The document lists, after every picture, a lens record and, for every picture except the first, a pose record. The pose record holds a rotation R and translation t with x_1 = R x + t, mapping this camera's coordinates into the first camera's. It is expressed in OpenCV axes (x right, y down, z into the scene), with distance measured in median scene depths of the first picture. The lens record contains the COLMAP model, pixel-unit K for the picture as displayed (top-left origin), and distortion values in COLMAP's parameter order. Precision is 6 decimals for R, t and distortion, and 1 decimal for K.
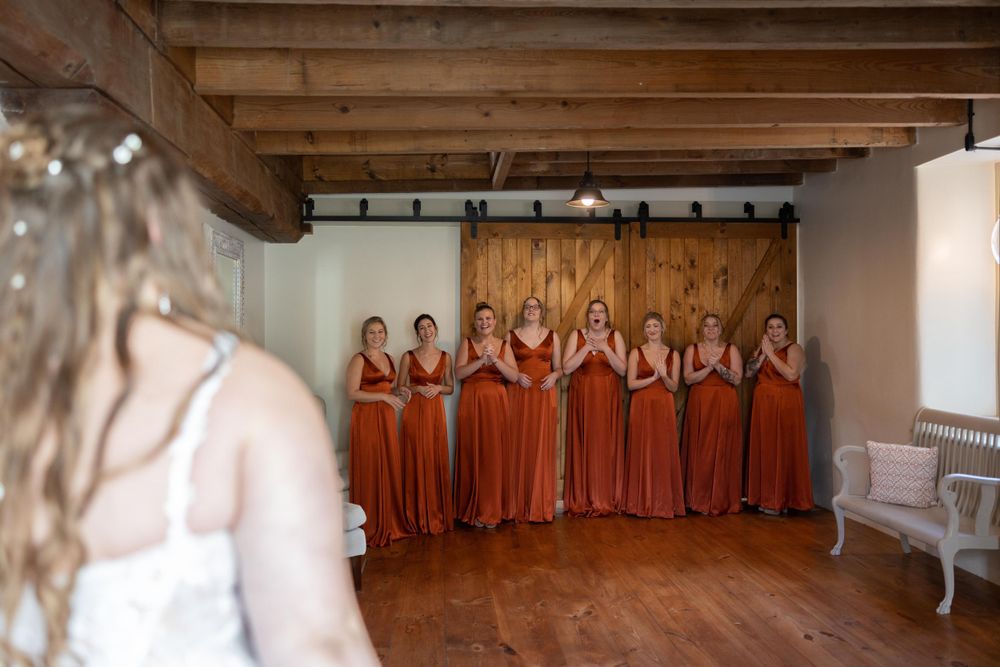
lens RADIAL K [[828.1, 0, 500.0], [0, 828.1, 333.5], [0, 0, 1]] dist [0.011280, 0.002616]
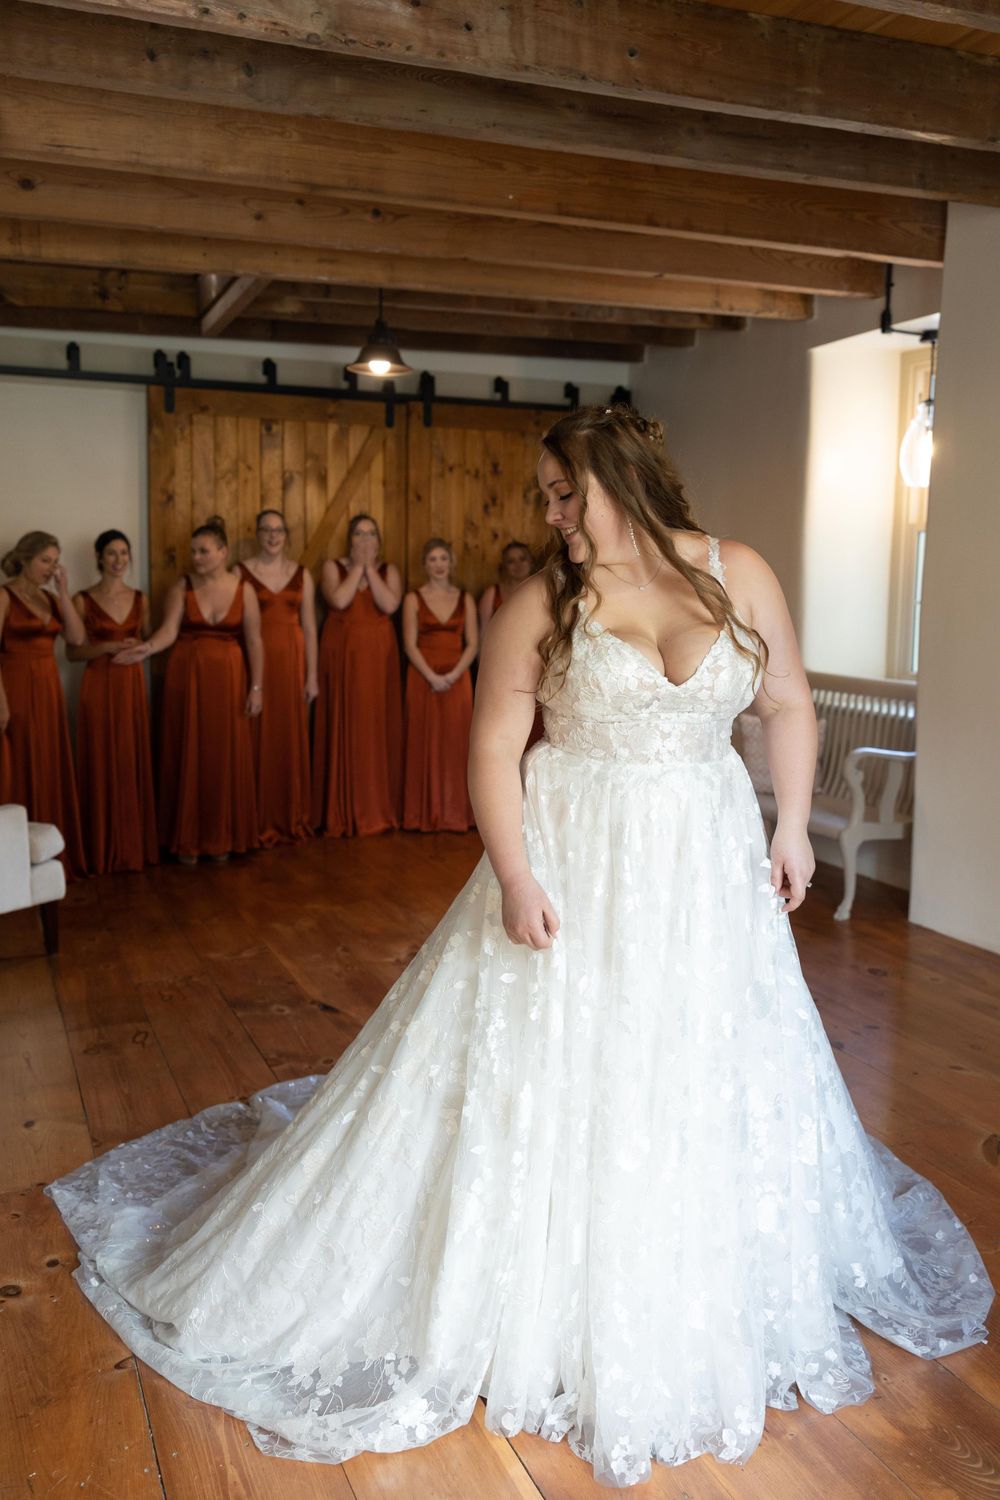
lens RADIAL K [[1277.5, 0, 500.3], [0, 1277.5, 735.6], [0, 0, 1]] dist [0.003729, 0.000550]
pose [[0.947739, -0.022621, 0.318245, -0.108884], [-0.016411, 0.992706, 0.119435, 0.009427], [-0.318626, -0.118416, 0.940455, -0.027976]]
